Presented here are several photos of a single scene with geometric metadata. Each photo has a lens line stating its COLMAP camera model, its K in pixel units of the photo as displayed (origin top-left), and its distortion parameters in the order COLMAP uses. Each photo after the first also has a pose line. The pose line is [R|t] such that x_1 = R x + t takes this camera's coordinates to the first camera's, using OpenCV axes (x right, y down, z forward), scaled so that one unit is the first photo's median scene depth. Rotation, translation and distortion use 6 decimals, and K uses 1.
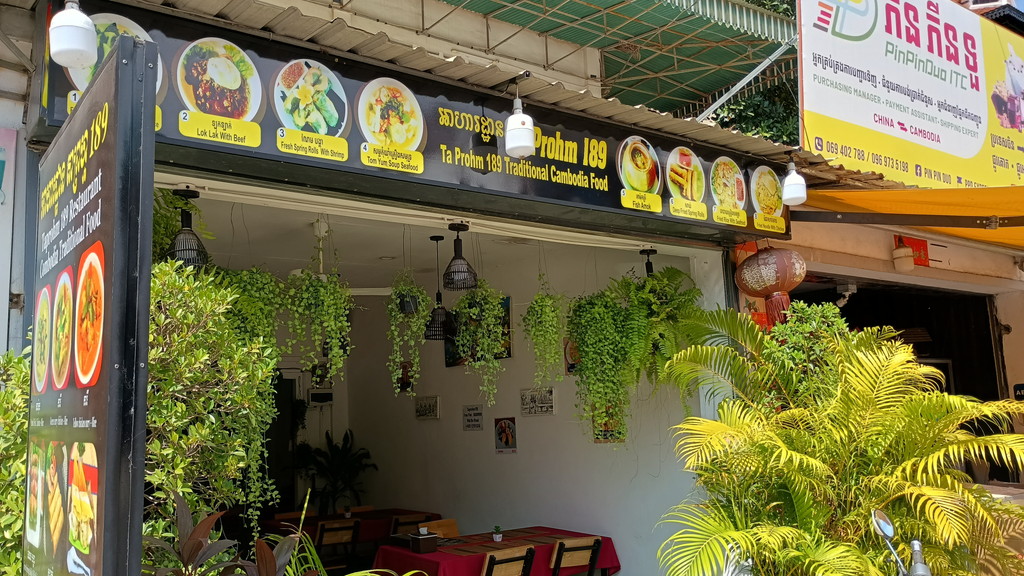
lens RADIAL K [[853.1, 0, 512.3], [0, 853.1, 289.2], [0, 0, 1]] dist [0.020699, 0.004245]
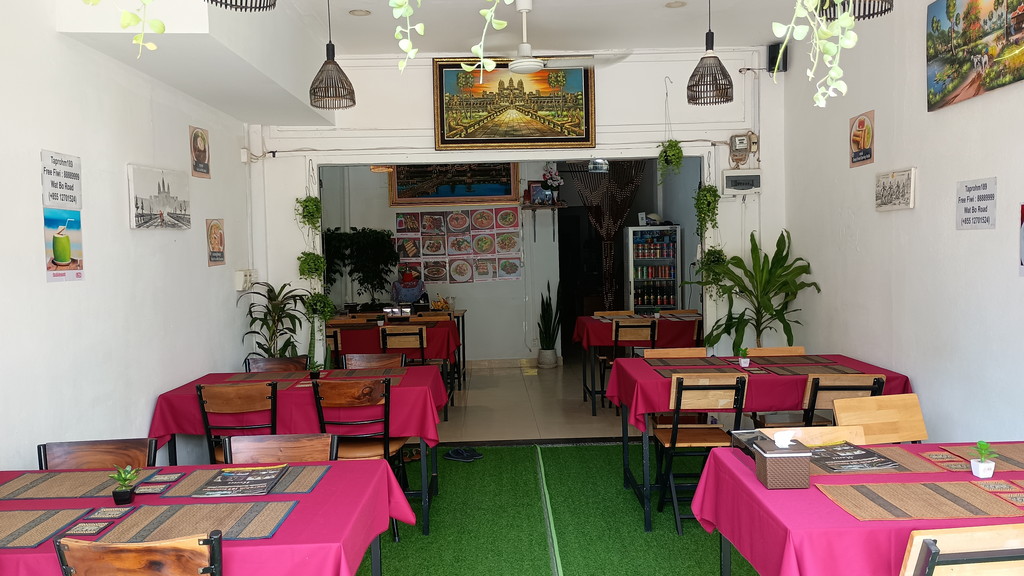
lens RADIAL K [[853.1, 0, 512.7], [0, 853.1, 288.6], [0, 0, 1]] dist [0.020699, 0.004245]
pose [[0.813853, 0.045992, -0.579248, 0.025400], [0.082323, 0.977681, 0.193292, 0.068719], [0.575210, -0.204997, 0.791903, 0.373478]]
